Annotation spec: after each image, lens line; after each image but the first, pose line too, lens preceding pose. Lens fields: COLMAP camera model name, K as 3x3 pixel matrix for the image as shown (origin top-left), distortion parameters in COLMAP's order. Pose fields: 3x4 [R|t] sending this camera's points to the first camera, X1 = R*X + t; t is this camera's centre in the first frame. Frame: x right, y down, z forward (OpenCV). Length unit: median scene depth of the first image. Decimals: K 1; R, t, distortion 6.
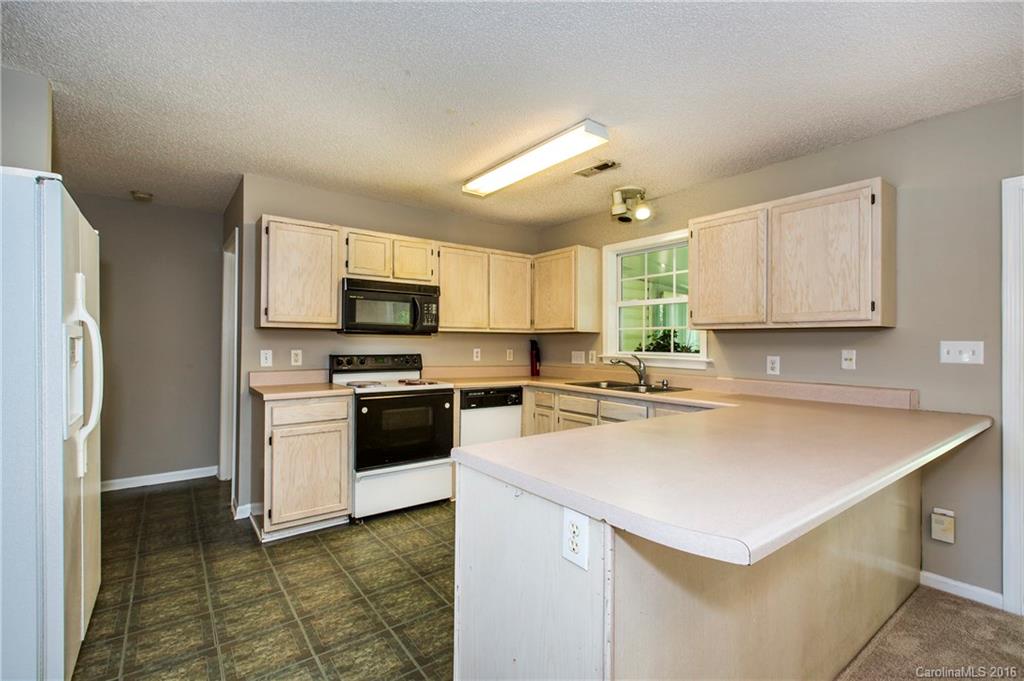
lens RADIAL K [[459.5, 0, 511.2], [0, 459.5, 336.9], [0, 0, 1]] dist [0.002438, -0.001202]
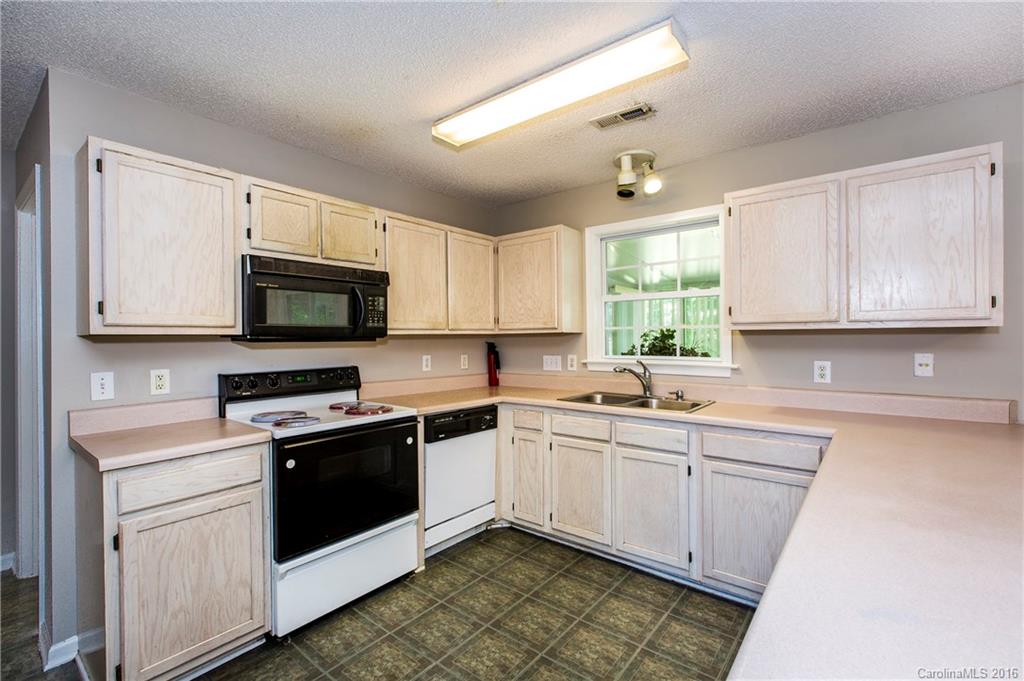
lens RADIAL K [[459.5, 0, 514.8], [0, 459.5, 337.0], [0, 0, 1]] dist [0.002438, -0.001202]
pose [[0.969913, -0.015306, 0.242969, -0.156185], [0.012340, 0.999830, 0.013725, -0.018228], [-0.243137, -0.010314, 0.969937, 0.288005]]
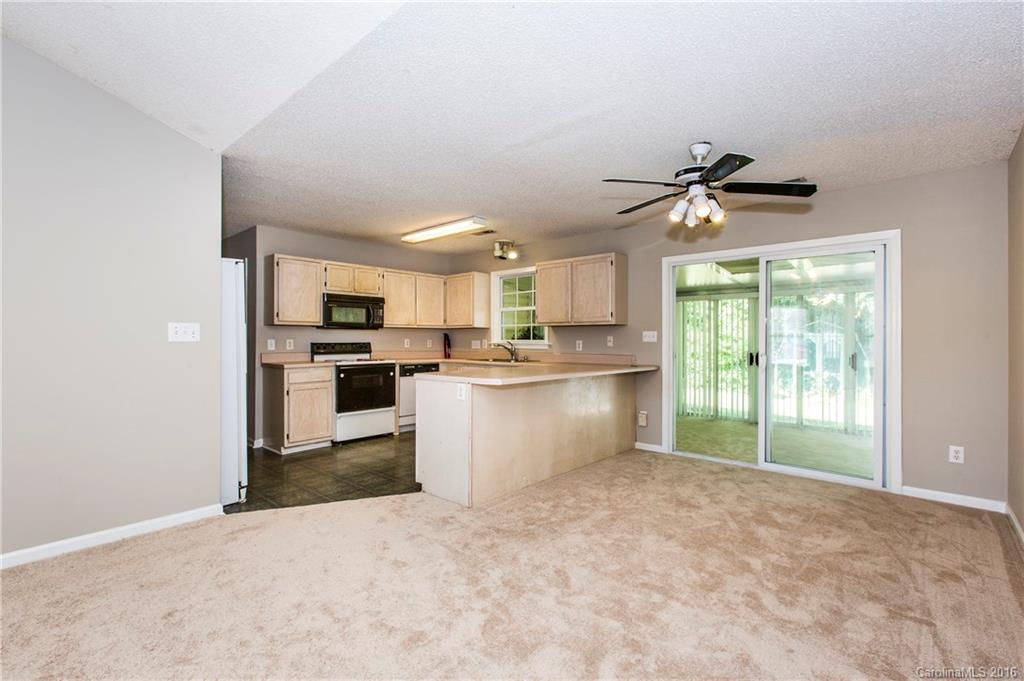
lens RADIAL K [[459.5, 0, 508.9], [0, 459.5, 332.5], [0, 0, 1]] dist [0.002438, -0.001202]
pose [[0.982158, -0.003652, 0.188023, -0.040111], [0.003695, 0.999993, 0.000121, 0.008229], [-0.188022, 0.000576, 0.982165, -0.652992]]
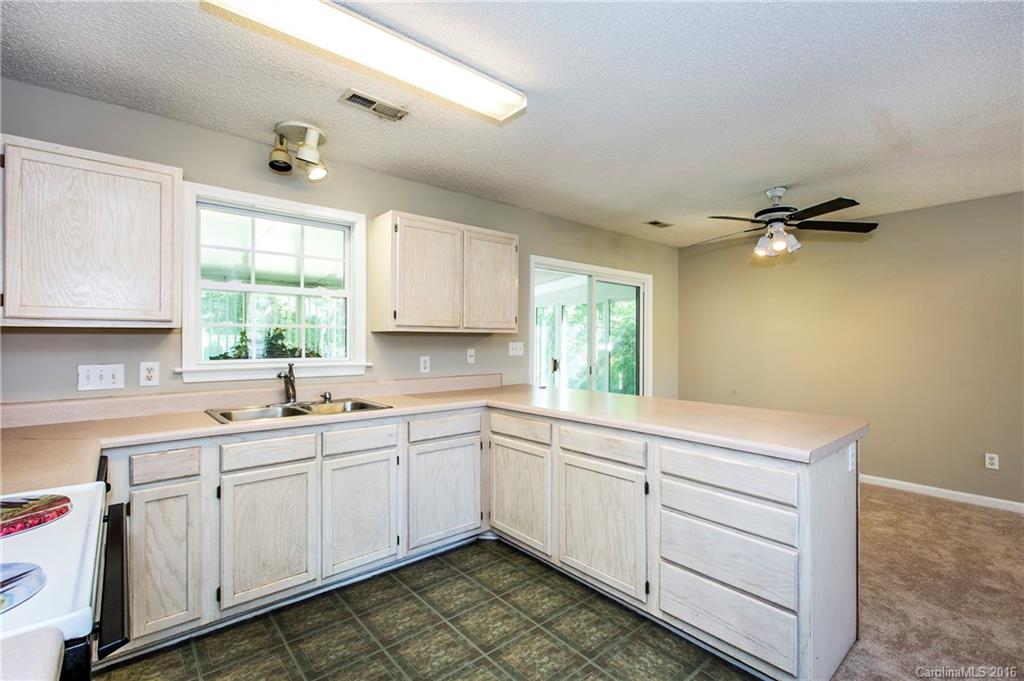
lens RADIAL K [[459.5, 0, 507.2], [0, 459.5, 340.7], [0, 0, 1]] dist [0.002438, -0.001202]
pose [[-0.052005, -0.009620, 0.998600, -0.495690], [-0.013052, 0.999875, 0.008952, -0.008037], [-0.998562, -0.012568, -0.052124, 0.762463]]
